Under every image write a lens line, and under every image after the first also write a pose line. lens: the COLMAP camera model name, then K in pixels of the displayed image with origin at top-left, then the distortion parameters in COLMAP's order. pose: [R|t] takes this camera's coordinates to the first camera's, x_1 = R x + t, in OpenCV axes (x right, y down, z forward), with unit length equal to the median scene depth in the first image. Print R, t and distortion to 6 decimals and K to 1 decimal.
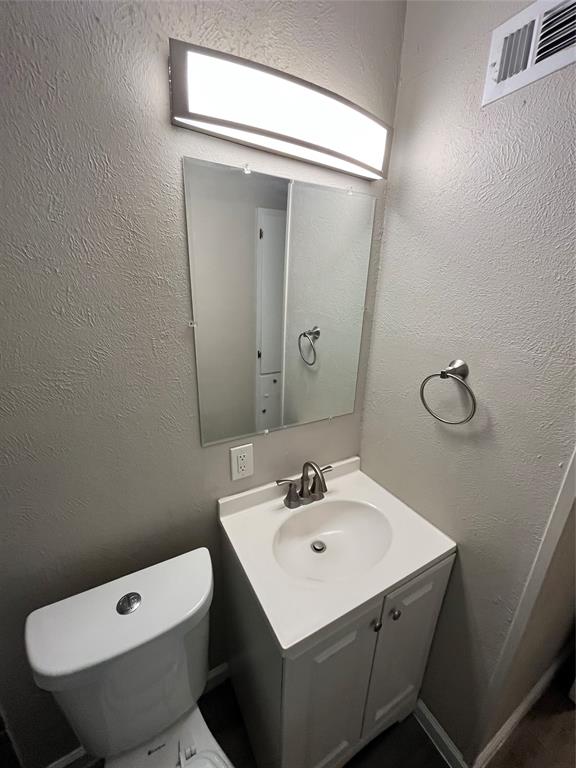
lens RADIAL K [[310.4, 0, 287.6], [0, 310.4, 385.7], [0, 0, 1]] dist [-0.003101, -0.000025]
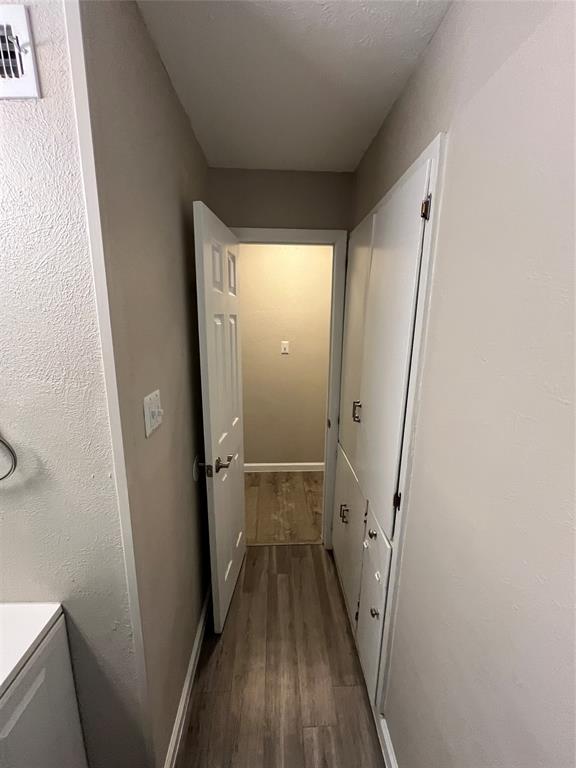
lens RADIAL K [[310.4, 0, 287.0], [0, 310.4, 387.9], [0, 0, 1]] dist [-0.003101, -0.000025]
pose [[0.463437, -0.208457, 0.861262, 0.230988], [0.273694, 0.958087, 0.084621, 0.028096], [-0.842804, 0.196506, 0.501066, -0.110518]]
